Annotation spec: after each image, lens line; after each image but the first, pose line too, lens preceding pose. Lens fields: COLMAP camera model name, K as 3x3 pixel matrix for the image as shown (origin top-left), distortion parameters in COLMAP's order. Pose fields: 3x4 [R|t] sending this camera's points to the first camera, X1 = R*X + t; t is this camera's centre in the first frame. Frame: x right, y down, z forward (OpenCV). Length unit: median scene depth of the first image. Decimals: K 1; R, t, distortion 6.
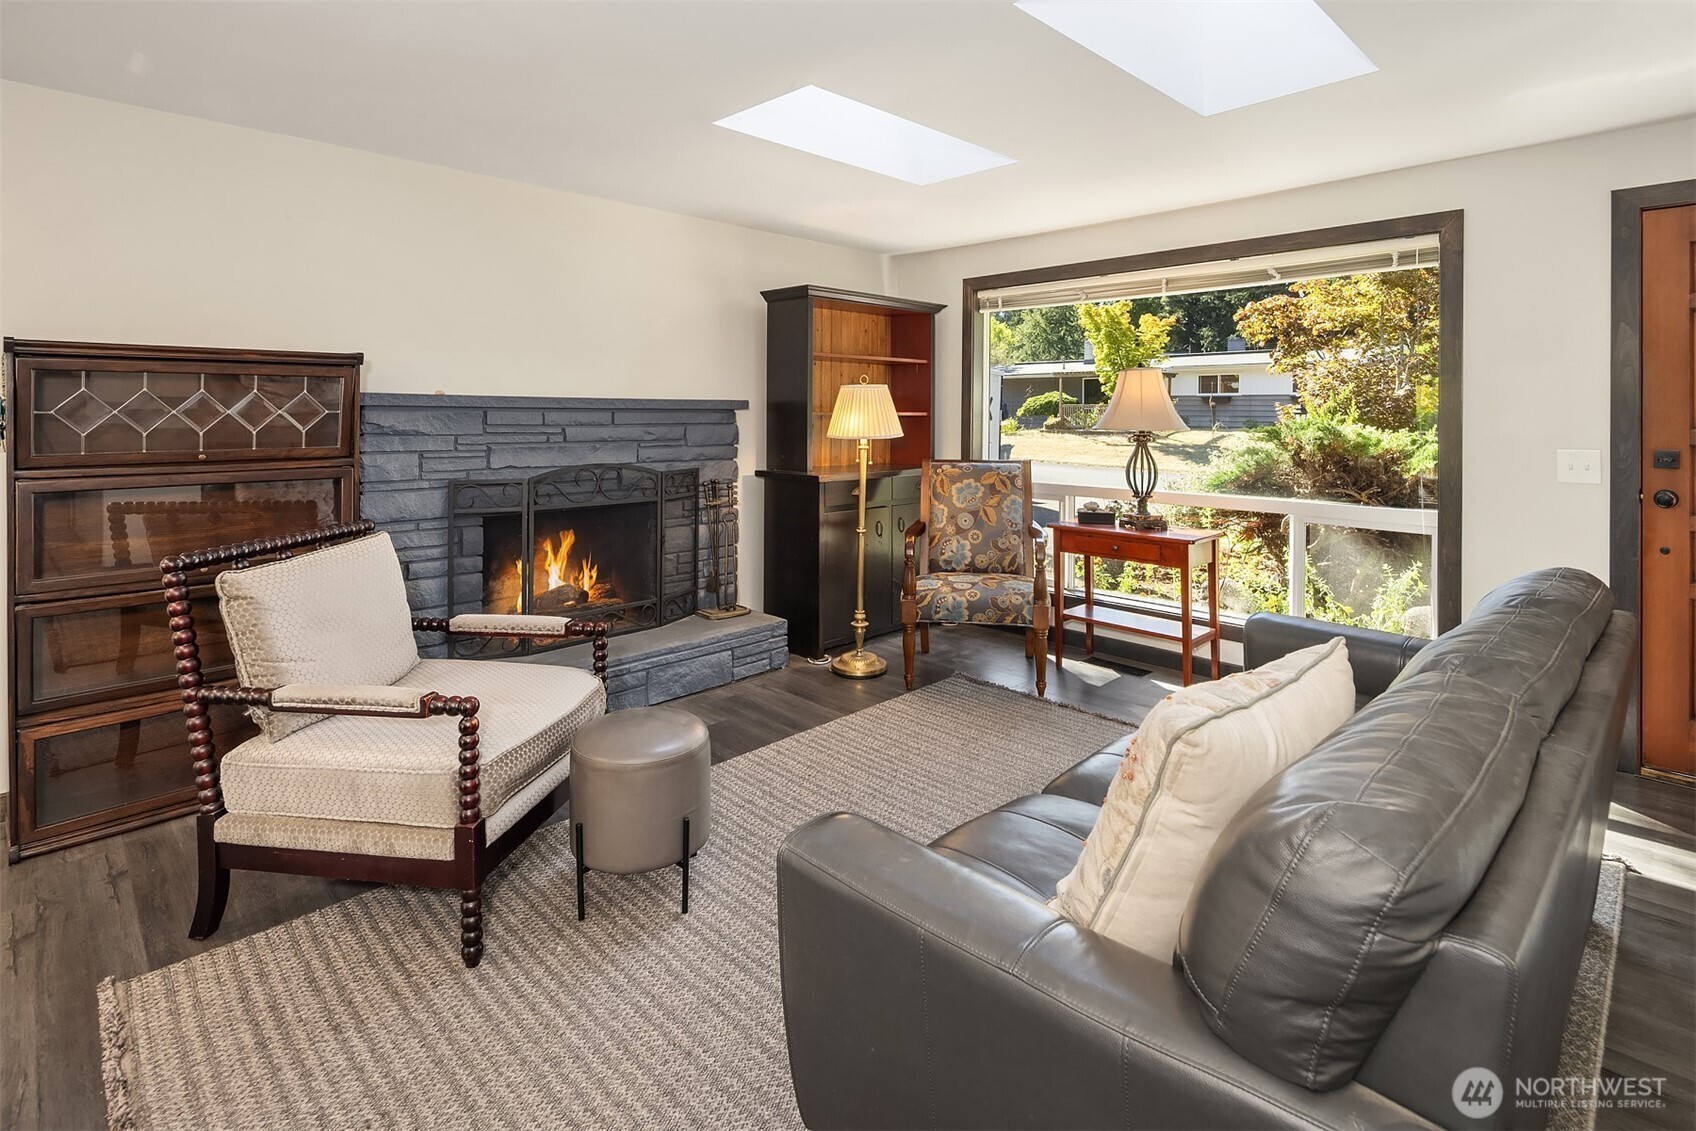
lens RADIAL K [[823.0, 0, 851.9], [0, 823.0, 569.7], [0, 0, 1]] dist [0.006737, -0.002498]
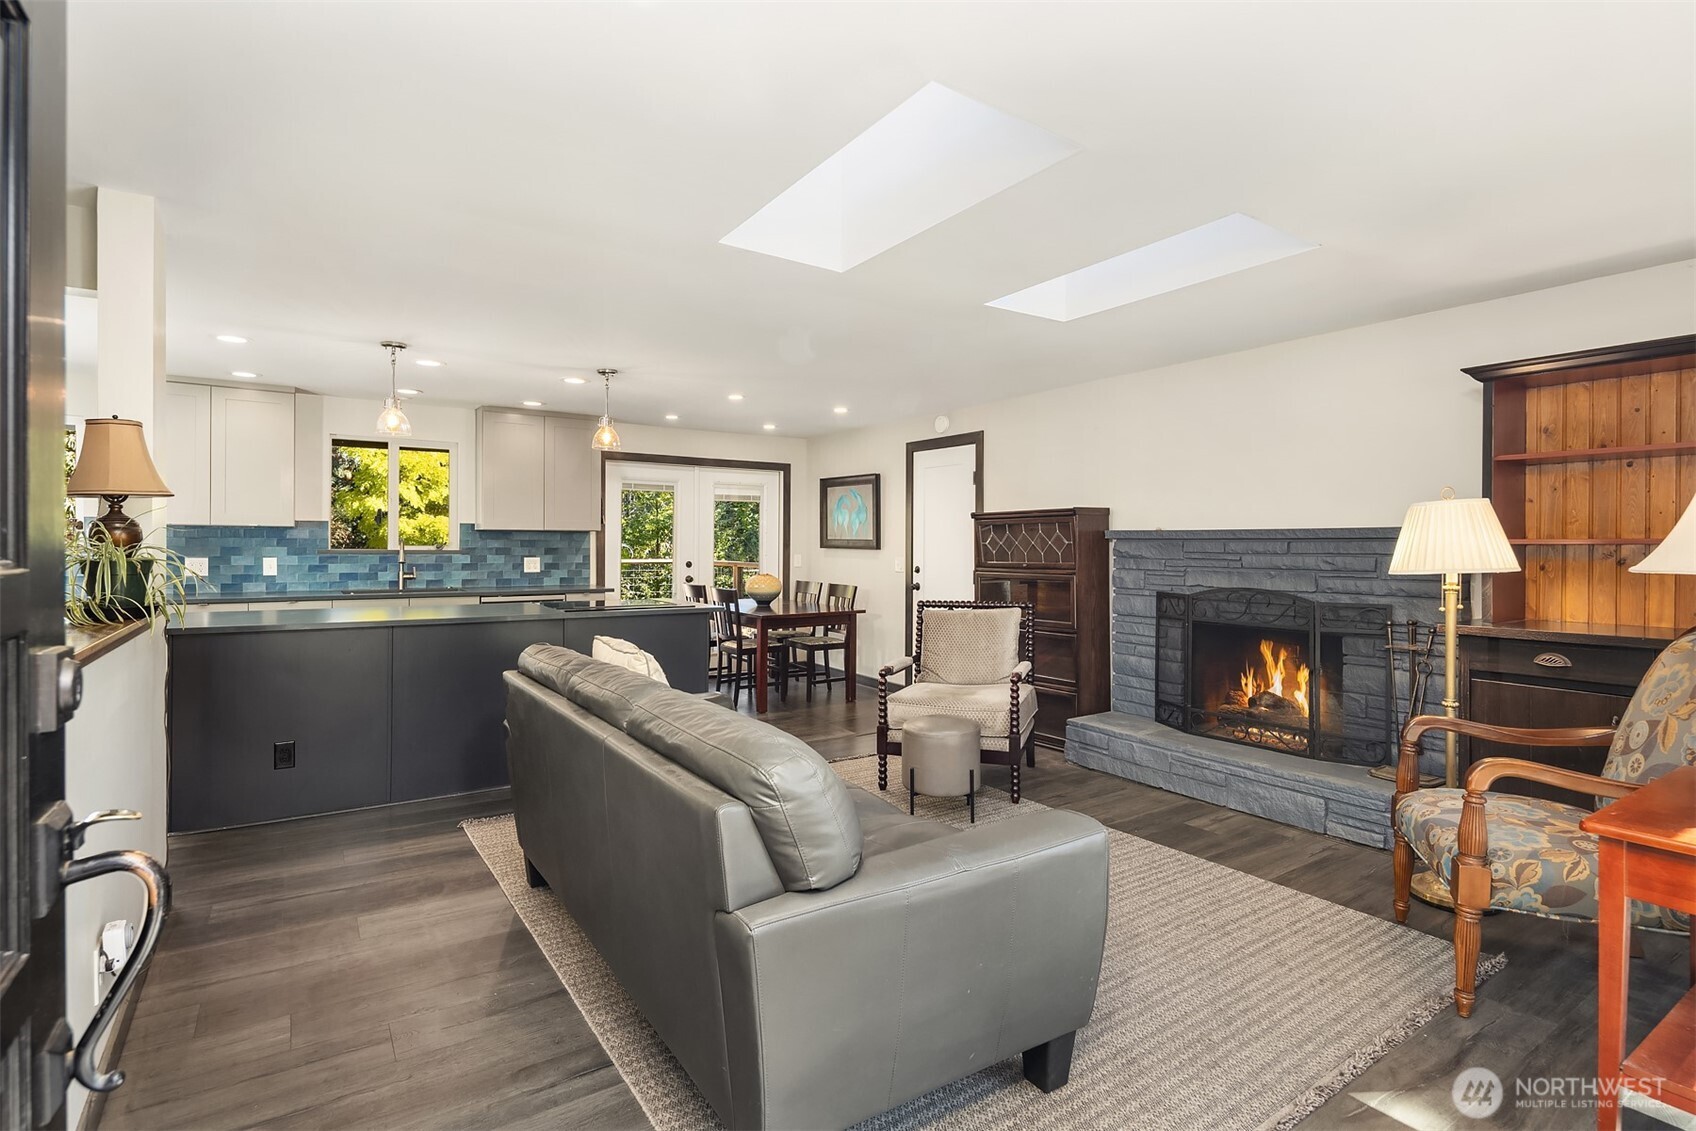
lens RADIAL K [[823.0, 0, 851.8], [0, 823.0, 558.3], [0, 0, 1]] dist [0.006737, -0.002498]
pose [[-0.211669, 0.002486, -0.977338, 0.896566], [-0.195681, 0.979641, 0.044872, -0.113829], [0.957552, 0.200744, -0.206873, 0.719991]]
